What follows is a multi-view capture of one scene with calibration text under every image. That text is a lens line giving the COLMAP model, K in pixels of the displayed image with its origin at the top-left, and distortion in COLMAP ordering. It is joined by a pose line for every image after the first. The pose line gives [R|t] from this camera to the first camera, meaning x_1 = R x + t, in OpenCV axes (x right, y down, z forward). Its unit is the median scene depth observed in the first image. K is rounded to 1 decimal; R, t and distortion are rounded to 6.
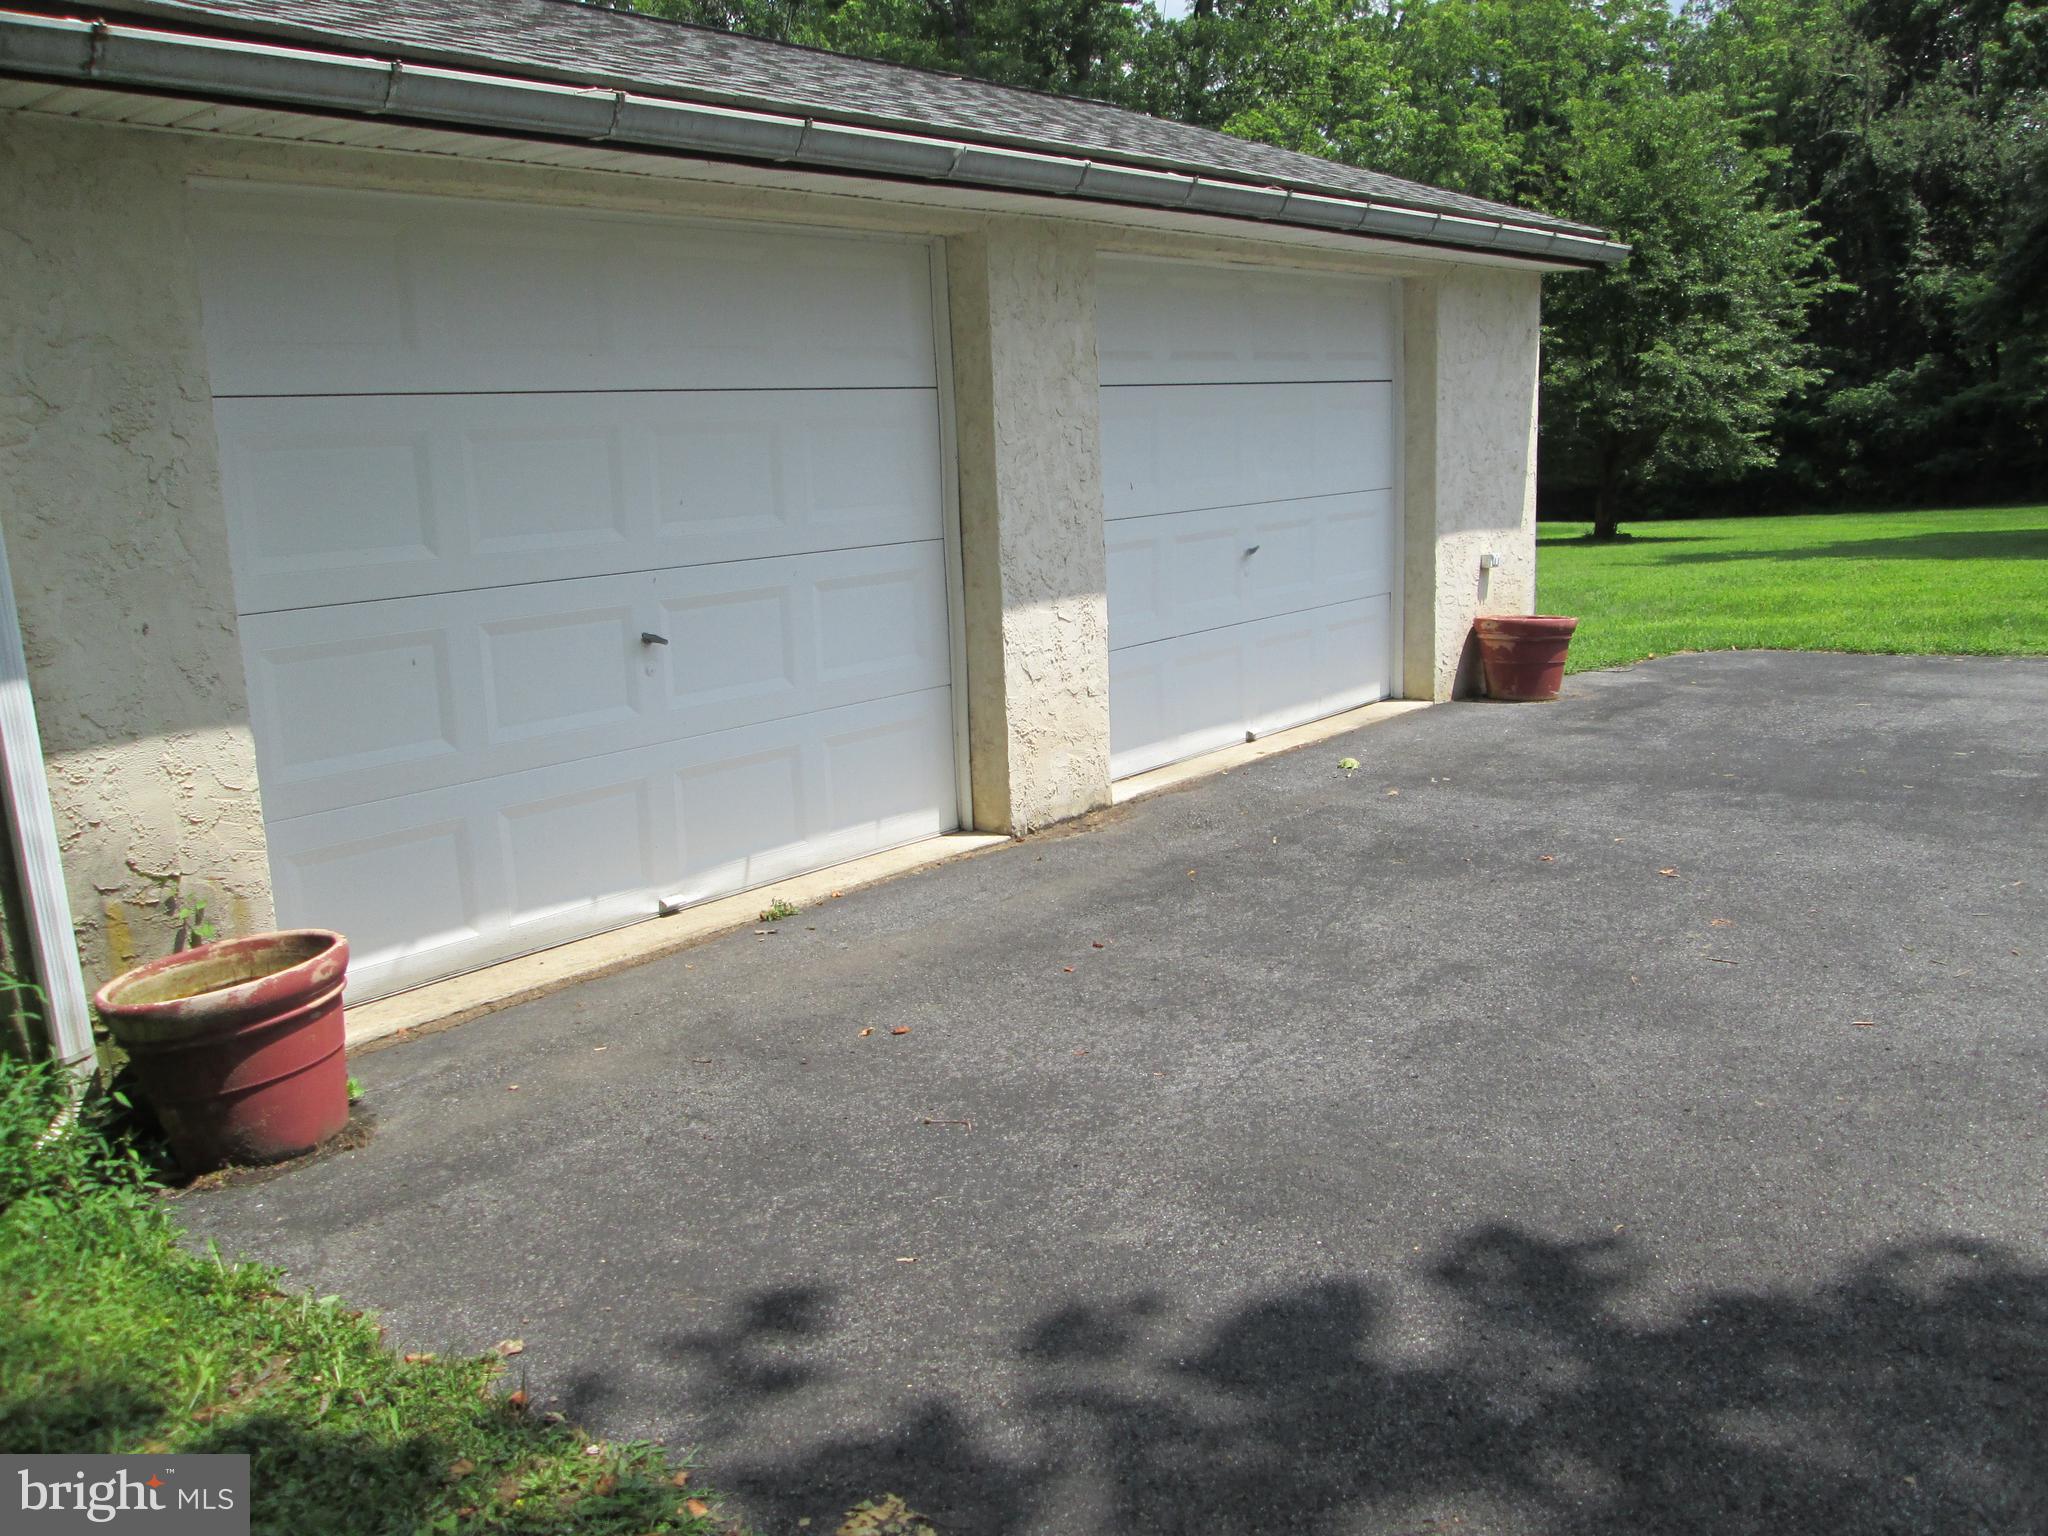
lens RADIAL K [[1685.9, 0, 1024.6], [0, 1685.9, 770.7], [0, 0, 1]] dist [-0.065985, 0.036518]
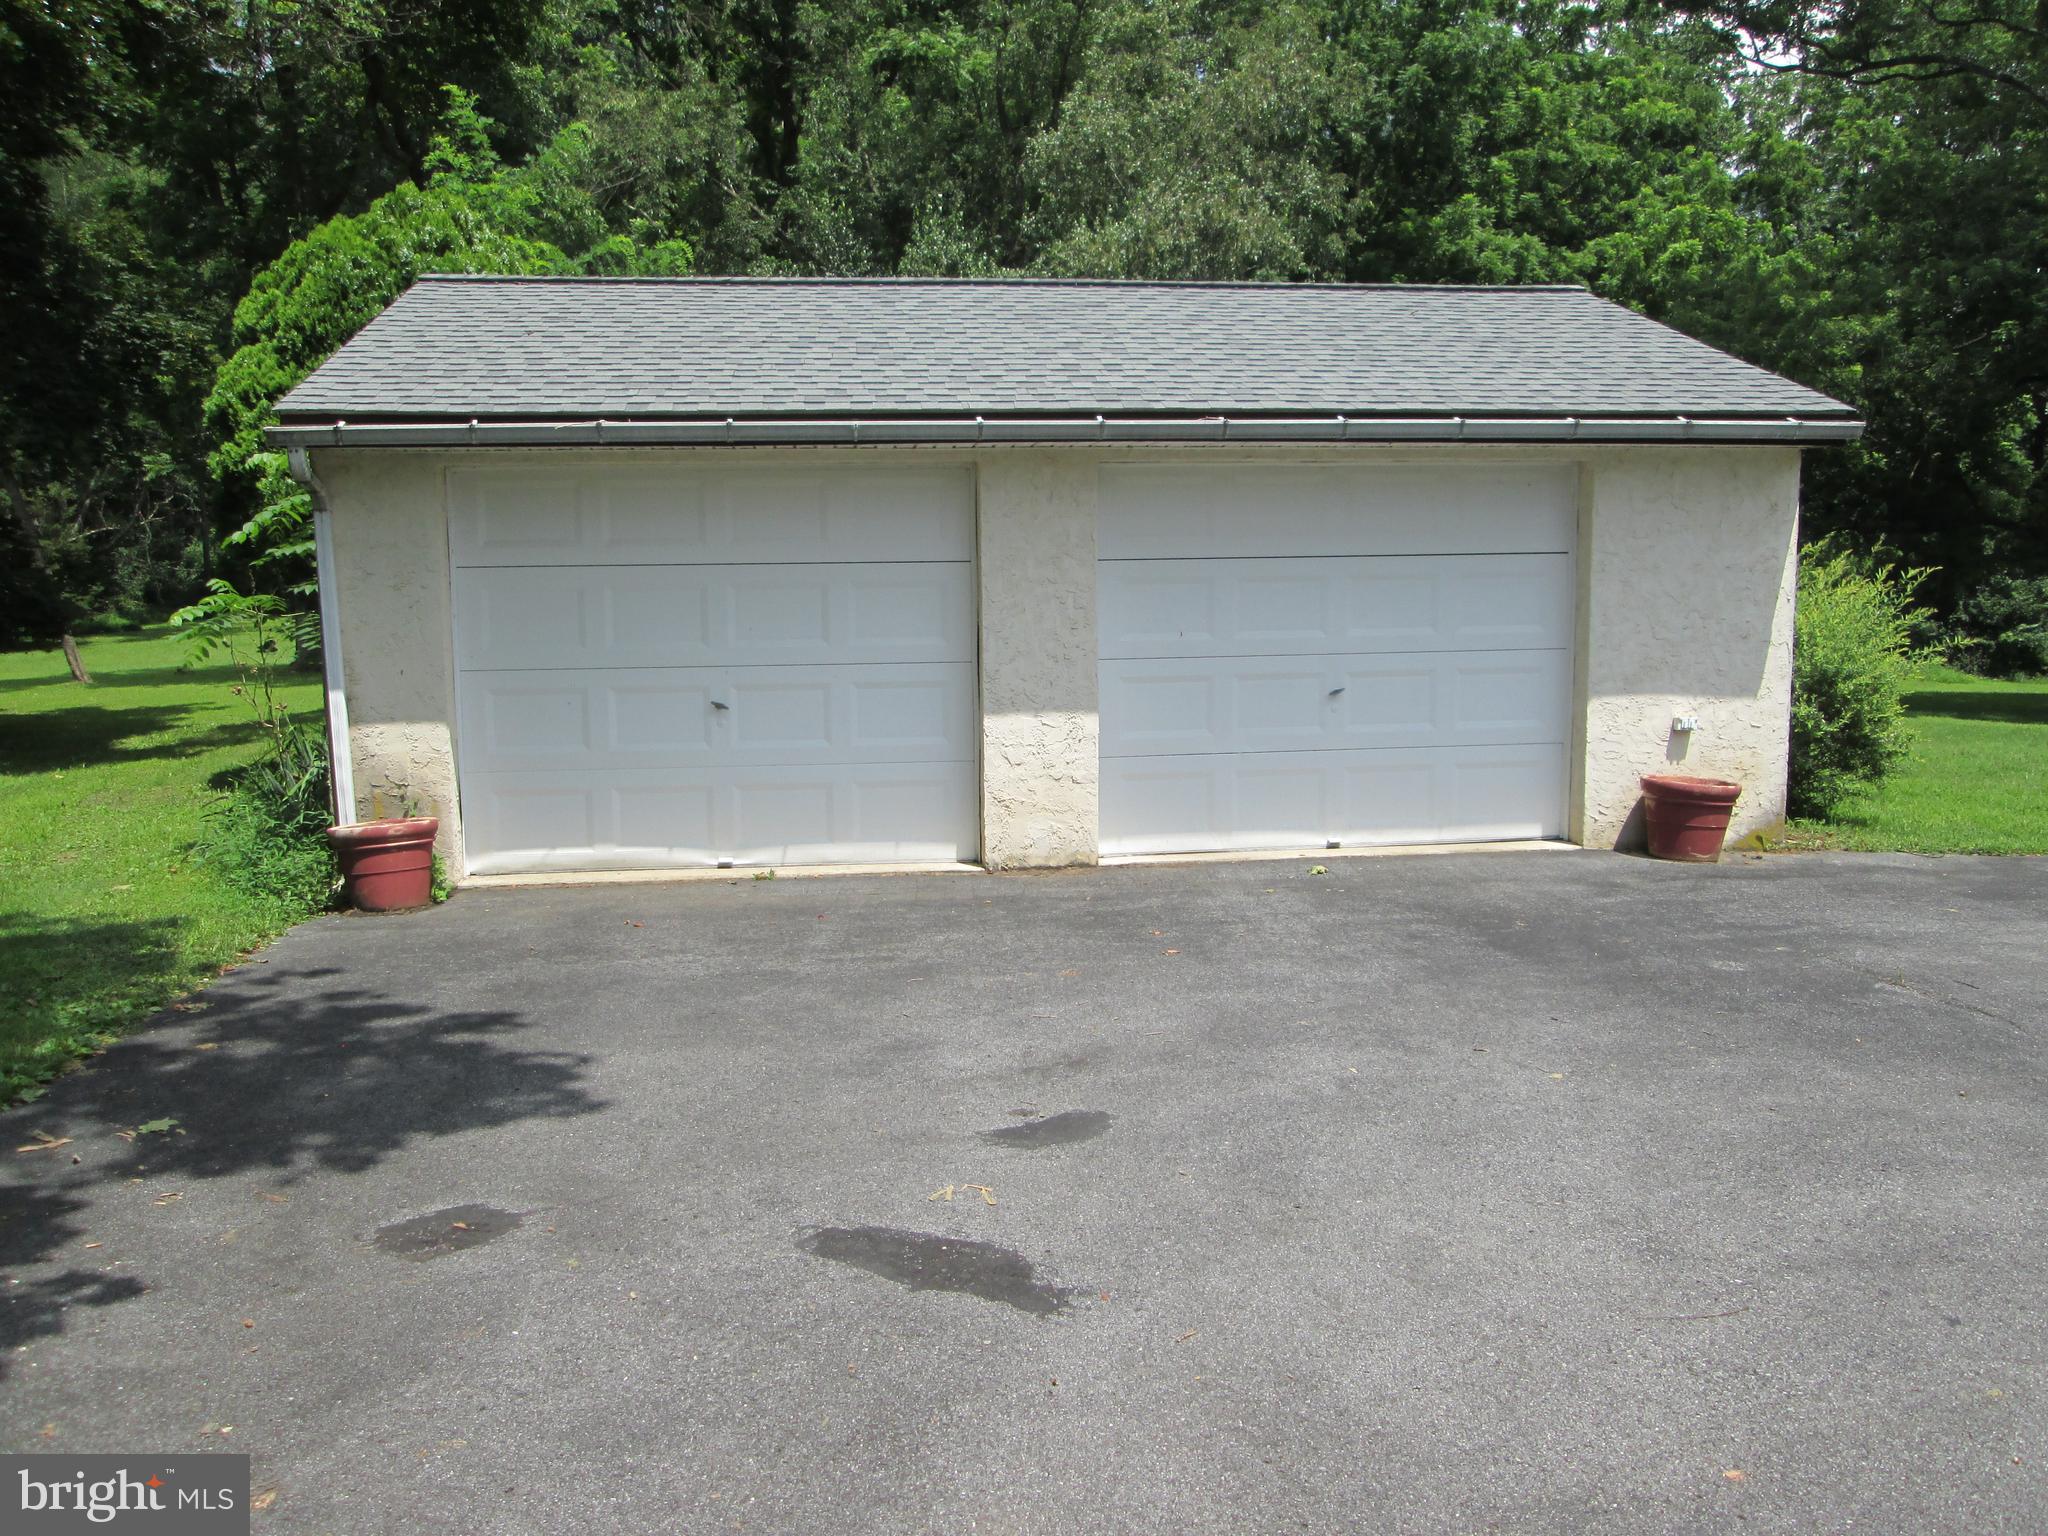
lens RADIAL K [[1685.9, 0, 1031.5], [0, 1685.9, 766.2], [0, 0, 1]] dist [-0.065985, 0.036518]
pose [[0.727501, 0.112938, -0.676748, 1.004250], [-0.151935, 0.988389, 0.001616, -0.057594], [0.669072, 0.101646, 0.736213, -0.048570]]
